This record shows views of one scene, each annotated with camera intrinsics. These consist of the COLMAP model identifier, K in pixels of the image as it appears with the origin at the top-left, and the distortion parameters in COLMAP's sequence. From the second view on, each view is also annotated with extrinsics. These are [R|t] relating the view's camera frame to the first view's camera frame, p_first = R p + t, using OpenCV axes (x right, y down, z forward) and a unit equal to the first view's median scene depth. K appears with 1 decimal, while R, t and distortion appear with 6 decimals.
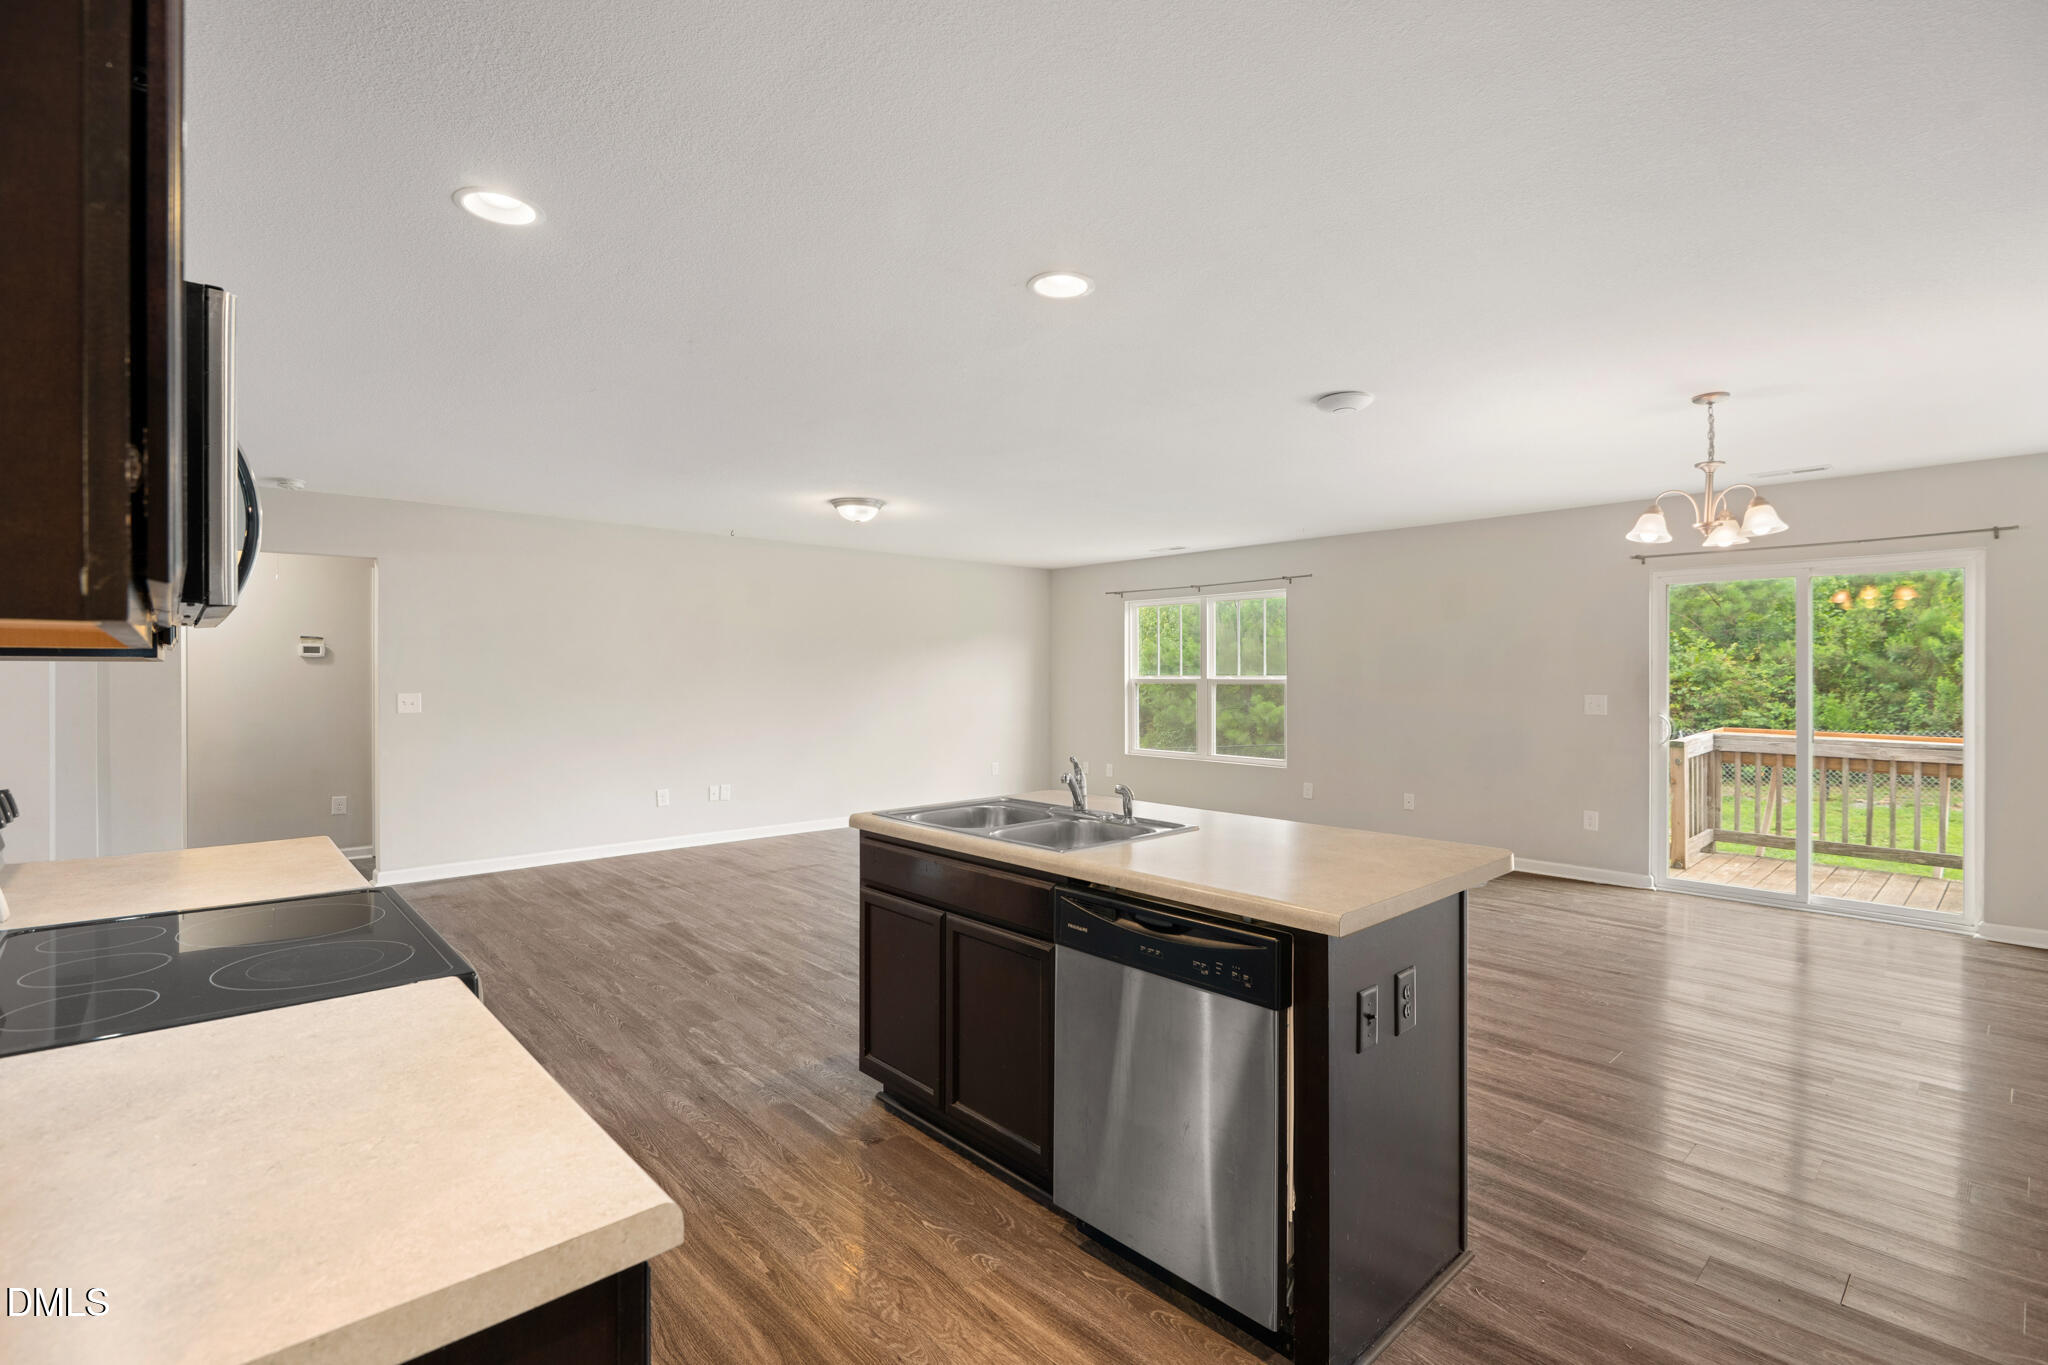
lens RADIAL K [[944.1, 0, 1035.9], [0, 944.1, 675.7], [0, 0, 1]] dist [-0.003453, -0.000206]
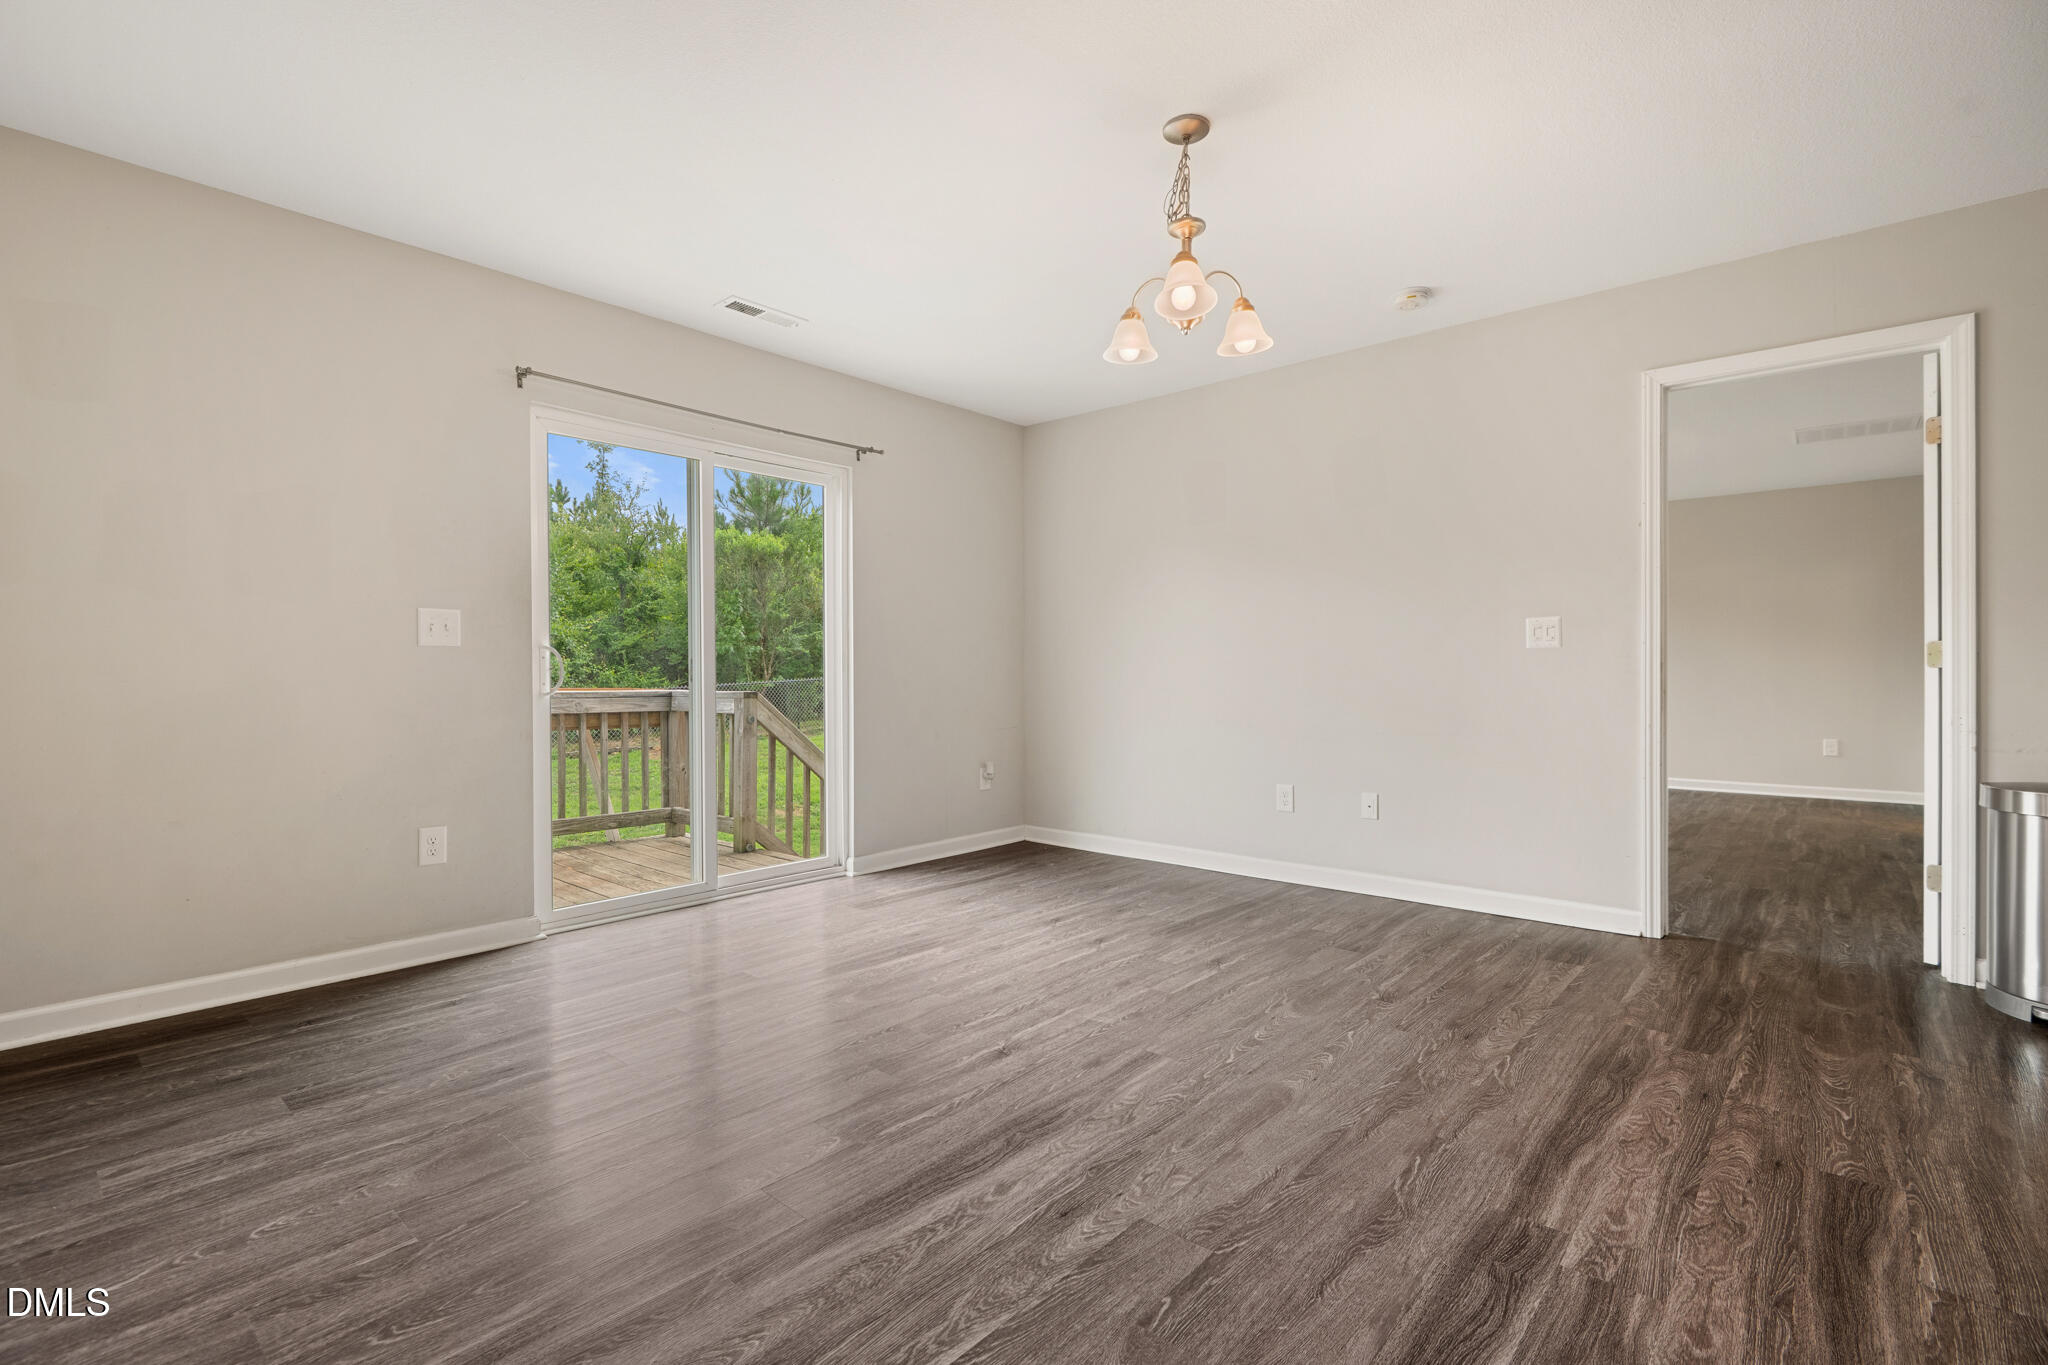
lens RADIAL K [[935.5, 0, 1026.1], [0, 935.5, 679.6], [0, 0, 1]] dist [-0.004639, -0.000104]
pose [[-0.101976, -0.006617, 0.994765, 0.034417], [0.005398, 0.999959, 0.007205, 0.056158], [-0.994772, 0.006104, -0.101936, 0.697249]]
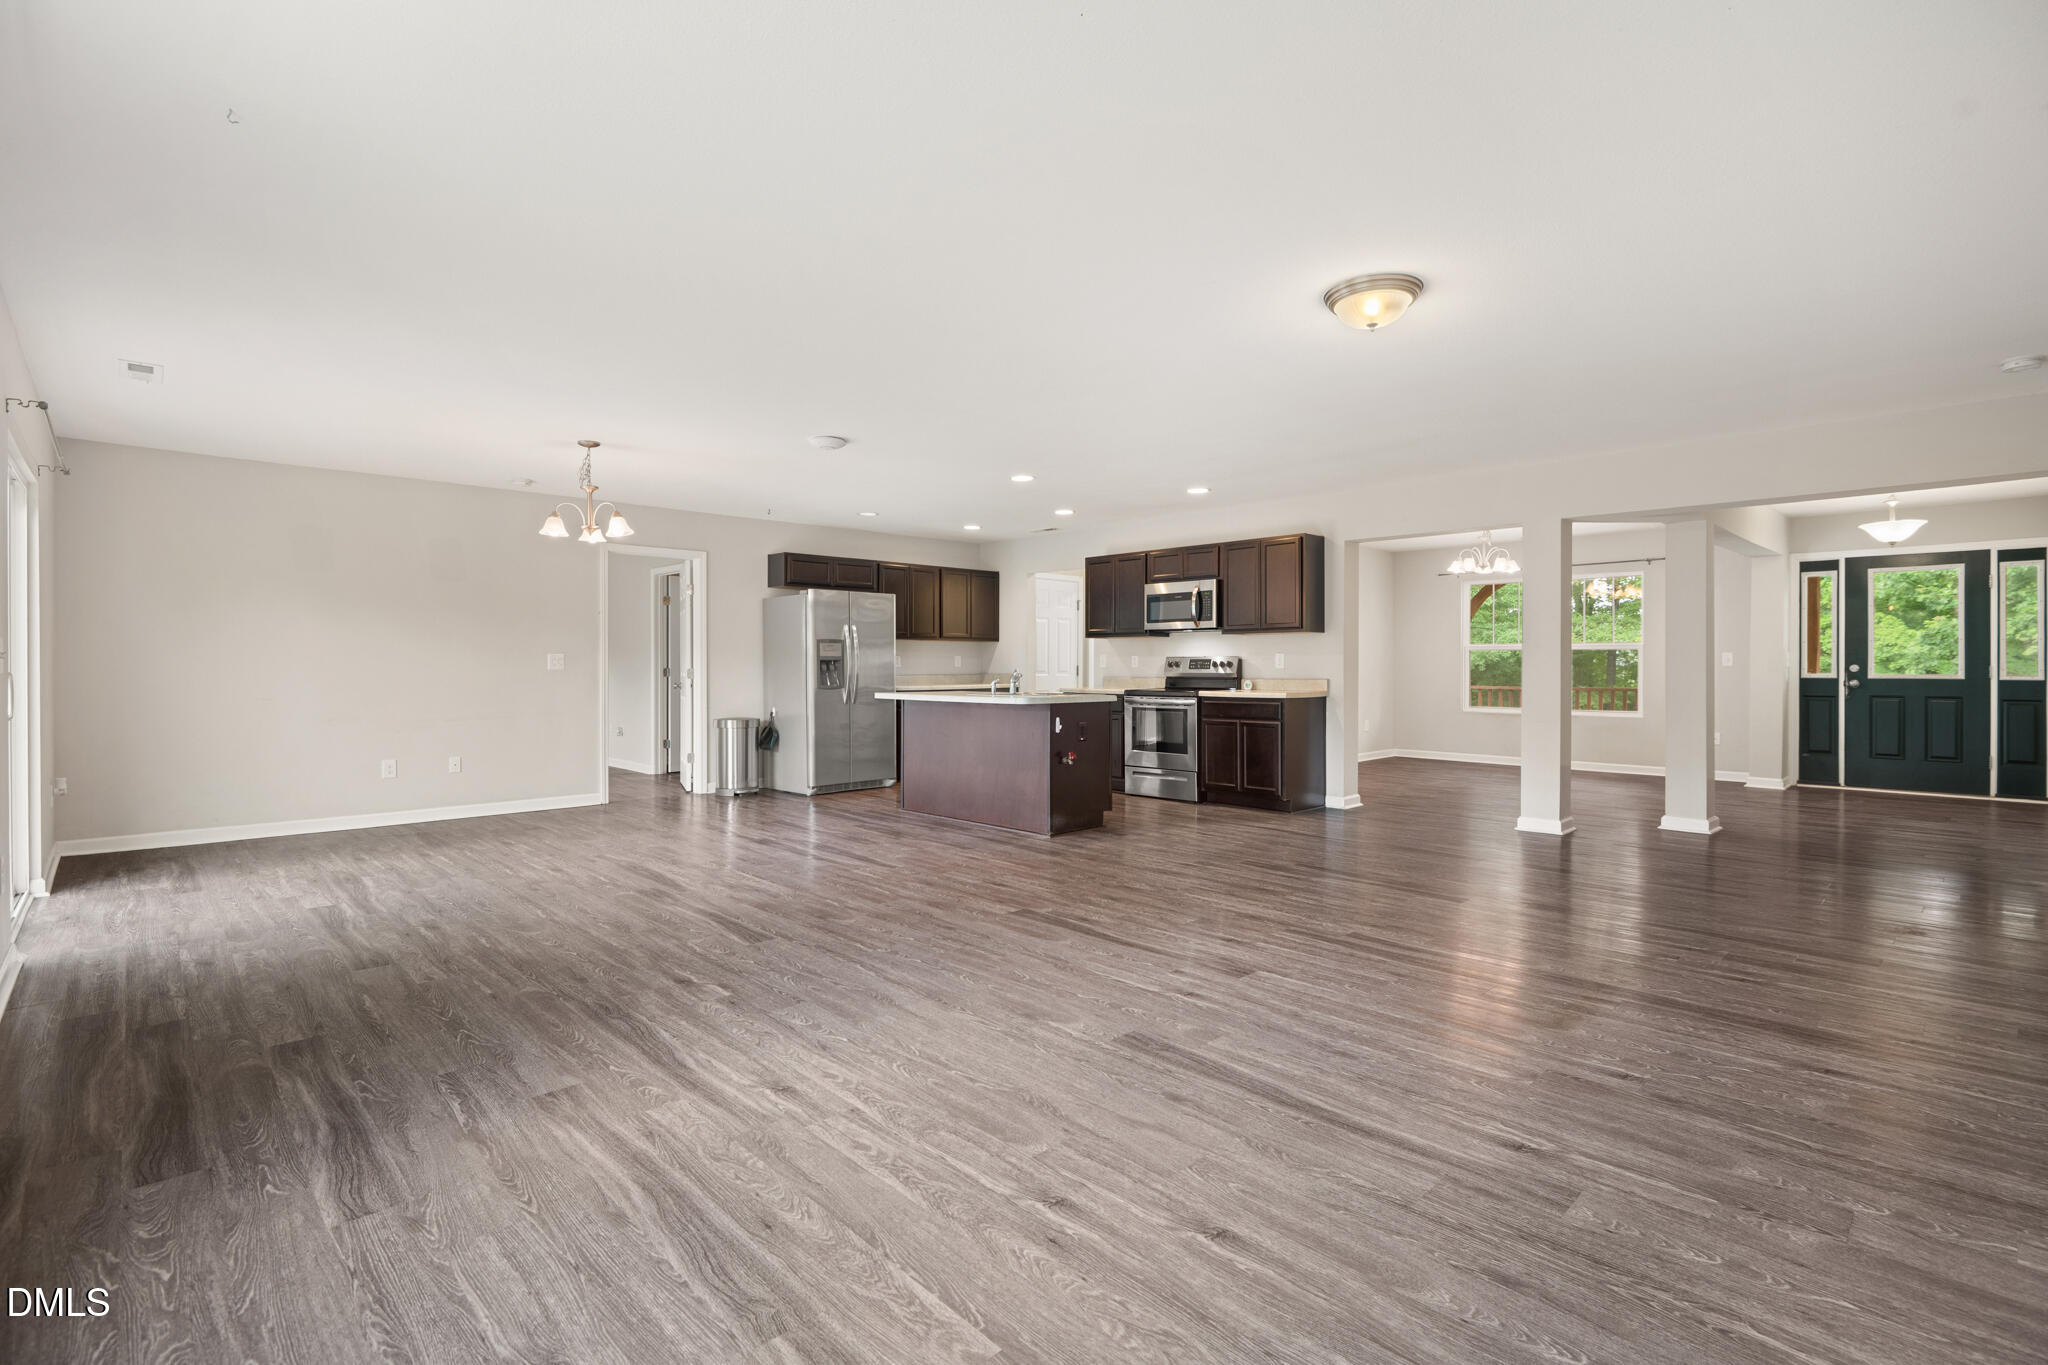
lens RADIAL K [[935.5, 0, 1026.1], [0, 935.5, 679.6], [0, 0, 1]] dist [-0.004639, -0.000104]
pose [[-0.999833, -0.002571, -0.018080, 0.026722], [-0.002898, 0.999833, 0.018046, 0.032906], [0.018031, 0.018095, -0.999674, 1.471080]]
